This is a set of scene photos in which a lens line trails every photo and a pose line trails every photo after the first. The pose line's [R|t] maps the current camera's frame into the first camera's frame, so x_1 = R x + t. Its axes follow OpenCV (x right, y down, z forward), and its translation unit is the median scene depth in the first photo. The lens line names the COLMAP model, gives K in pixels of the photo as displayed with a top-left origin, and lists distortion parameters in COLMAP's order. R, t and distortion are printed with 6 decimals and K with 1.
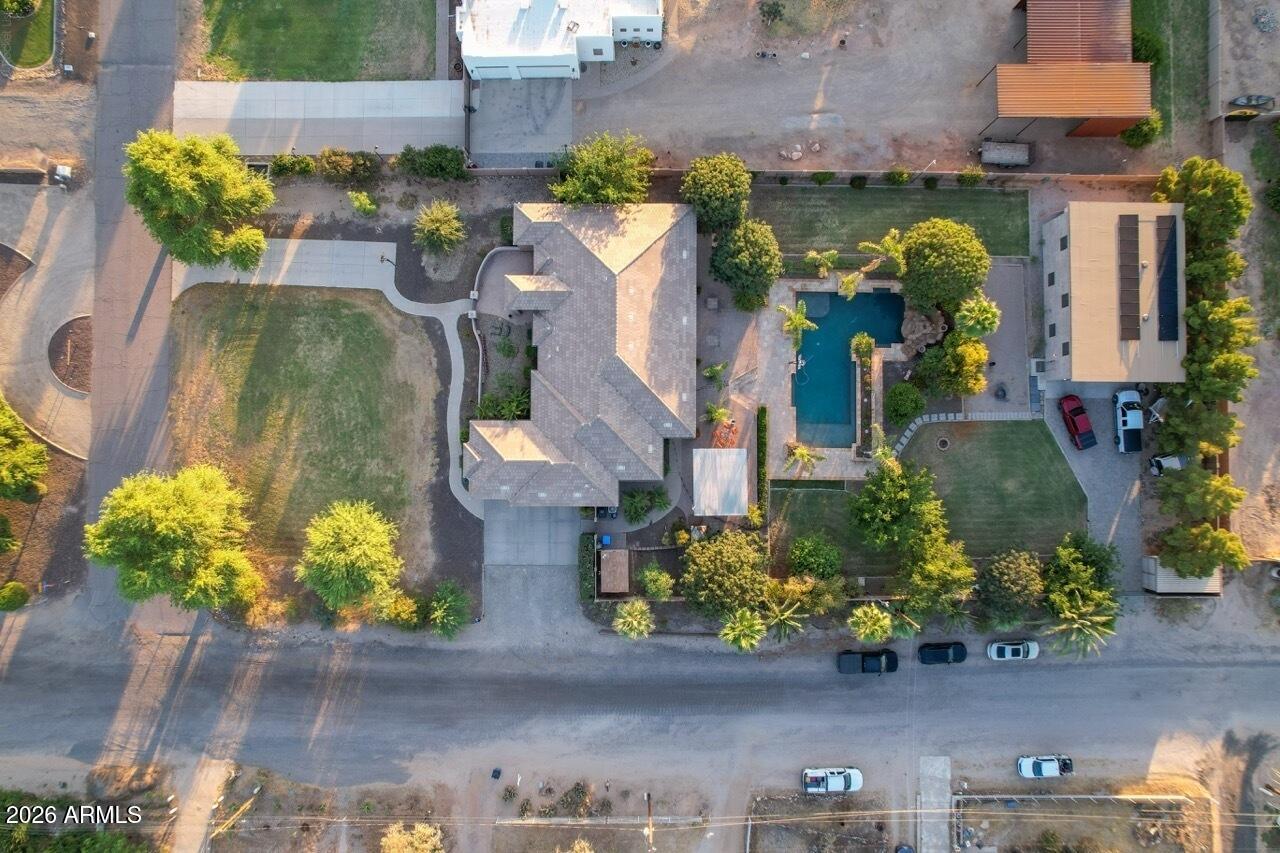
lens RADIAL K [[821.6, 0, 639.3], [0, 821.6, 426.5], [0, 0, 1]] dist [-0.043691, 0.039116]
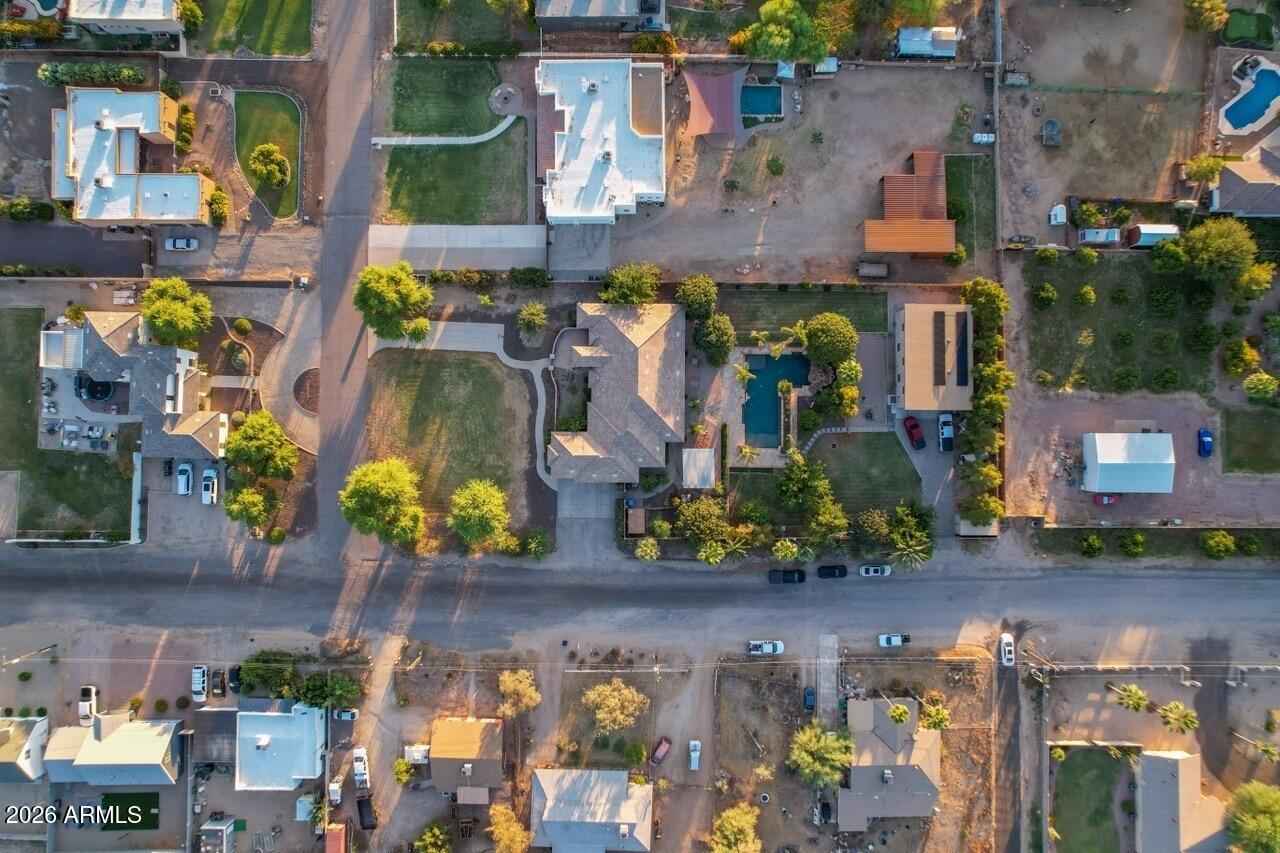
lens RADIAL K [[830.9, 0, 639.6], [0, 830.9, 426.5], [0, 0, 1]] dist [-0.023313, -0.001239]
pose [[0.999990, 0.002107, 0.003818, -0.029354], [-0.002116, 0.999995, 0.002250, -0.021781], [-0.003813, -0.002258, 0.999990, -0.692376]]
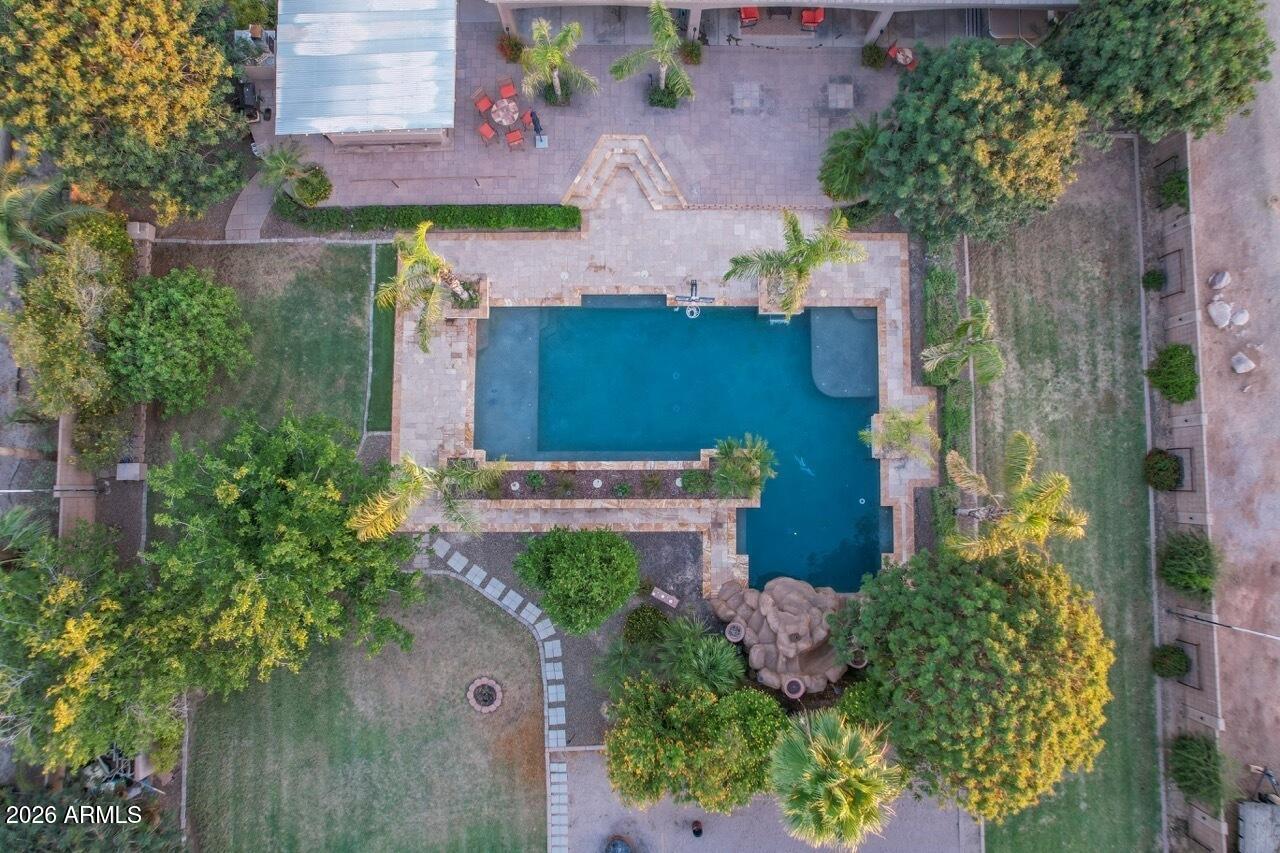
lens RADIAL K [[821.6, 0, 640.2], [0, 821.6, 423.6], [0, 0, 1]] dist [-0.043691, 0.039116]
pose [[0.007086, 0.997055, -0.076356, 0.278949], [-0.999716, 0.008799, 0.022129, -0.060974], [0.022735, 0.076177, 0.996835, 0.620589]]
